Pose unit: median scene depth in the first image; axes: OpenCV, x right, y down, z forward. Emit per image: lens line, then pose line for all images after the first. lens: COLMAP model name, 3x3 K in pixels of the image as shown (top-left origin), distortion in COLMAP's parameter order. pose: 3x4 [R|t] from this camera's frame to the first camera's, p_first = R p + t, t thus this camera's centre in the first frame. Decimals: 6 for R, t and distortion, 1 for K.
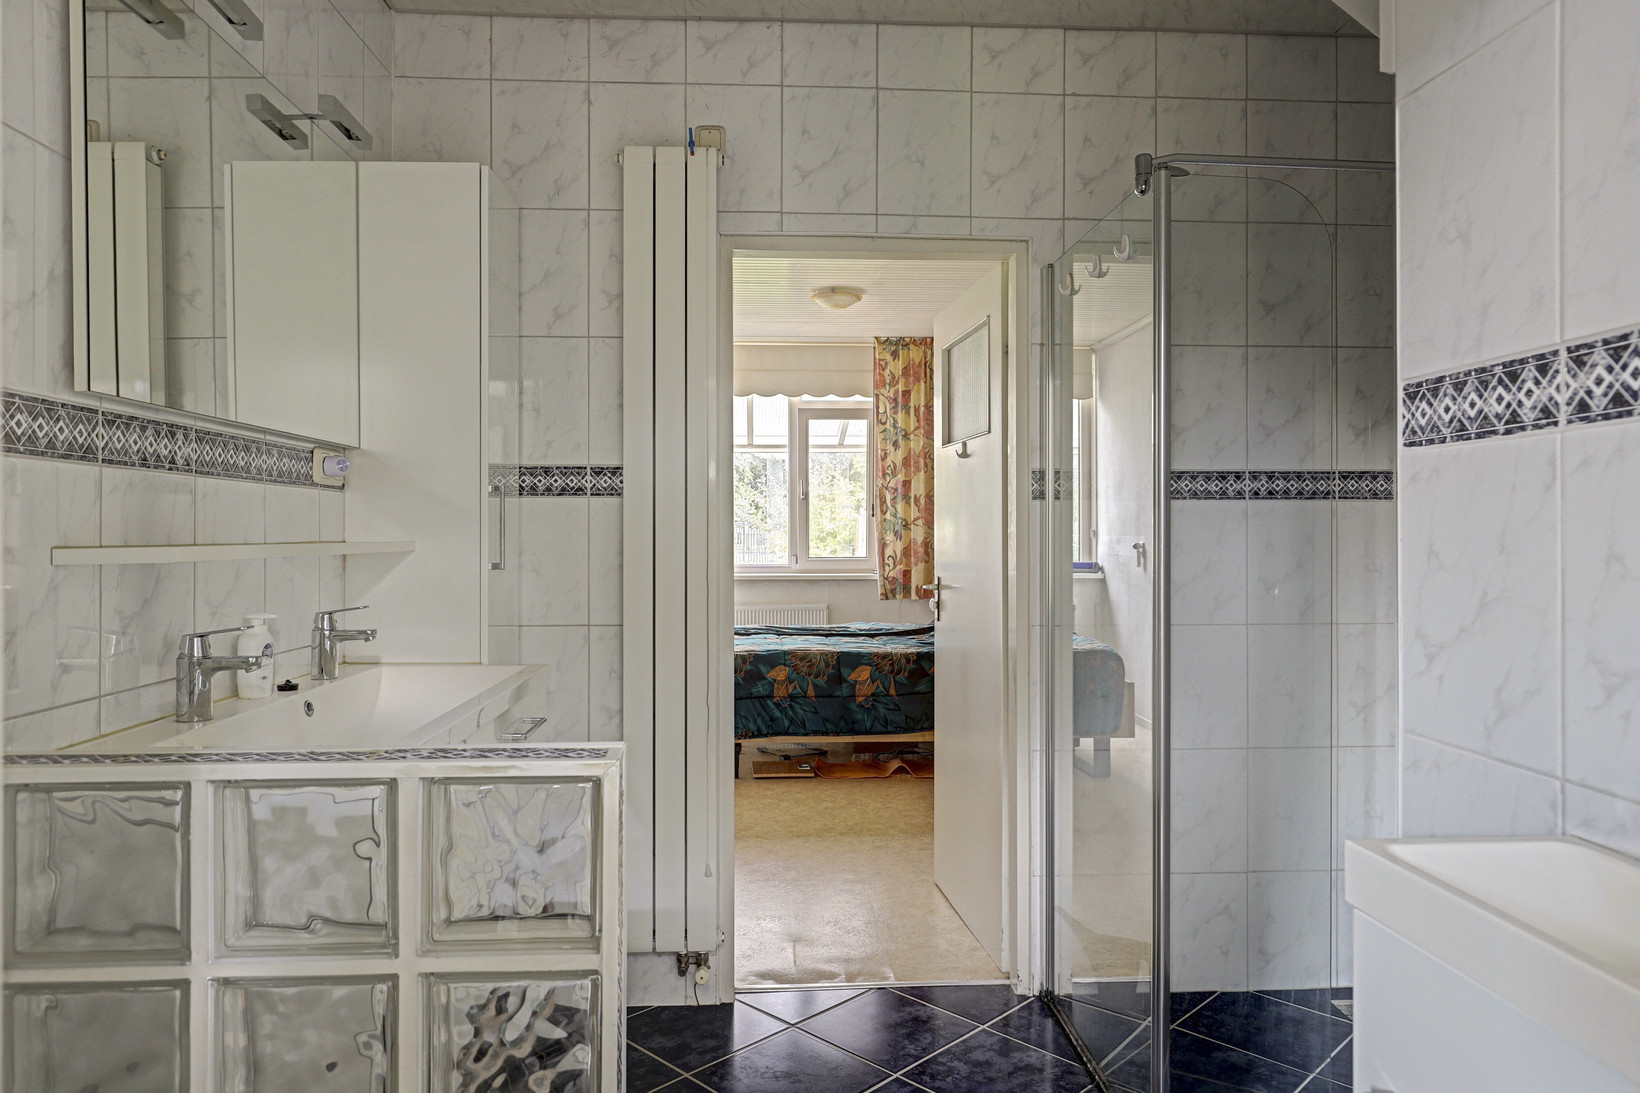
lens RADIAL K [[1091.2, 0, 823.4], [0, 1091.2, 542.2], [0, 0, 1]] dist [0.033646, 0.002045]
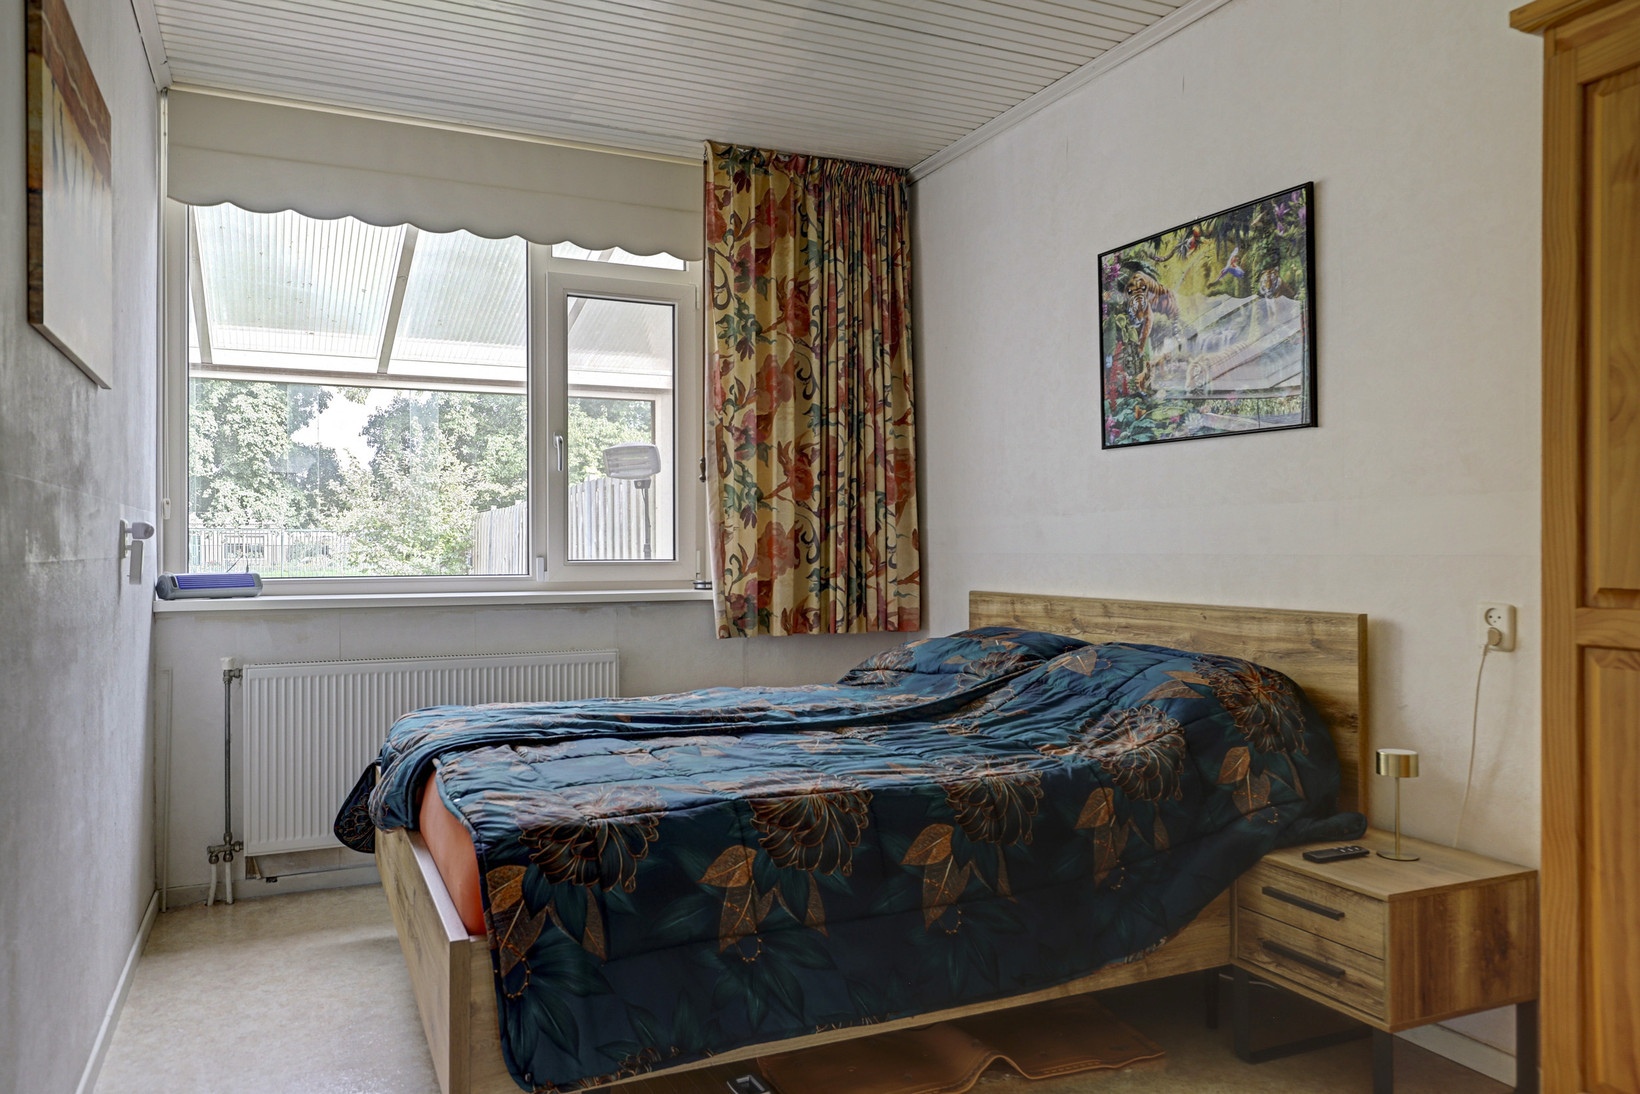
lens RADIAL K [[1153.5, 0, 817.8], [0, 1153.5, 553.0], [0, 0, 1]] dist [-0.011816, 0.012910]
pose [[0.926946, -0.001200, 0.375193, -0.112694], [0.002282, 0.999994, -0.002439, 0.012765], [-0.375188, 0.003117, 0.926943, 0.462379]]
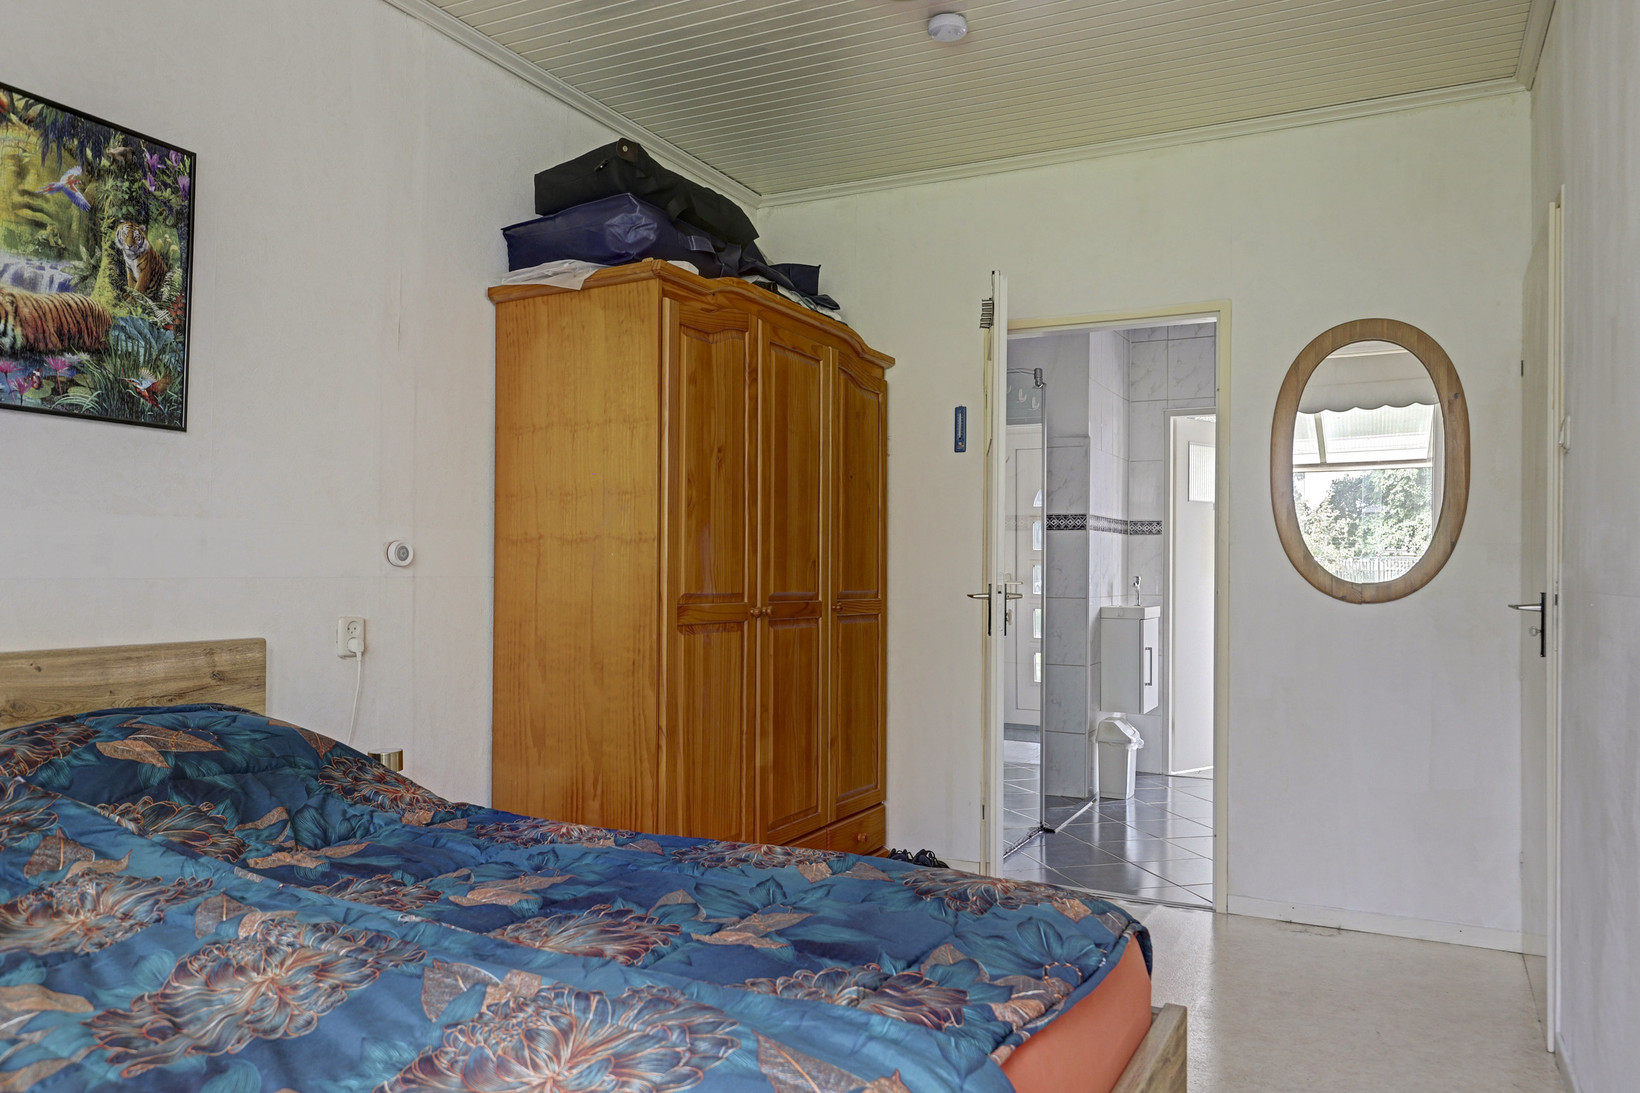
lens RADIAL K [[1153.5, 0, 821.7], [0, 1153.5, 553.2], [0, 0, 1]] dist [-0.011816, 0.012910]
pose [[-0.868536, -0.001474, 0.495623, -0.130705], [-0.005746, 0.999958, -0.007095, 0.009374], [-0.495592, -0.009010, -0.868509, 0.751193]]
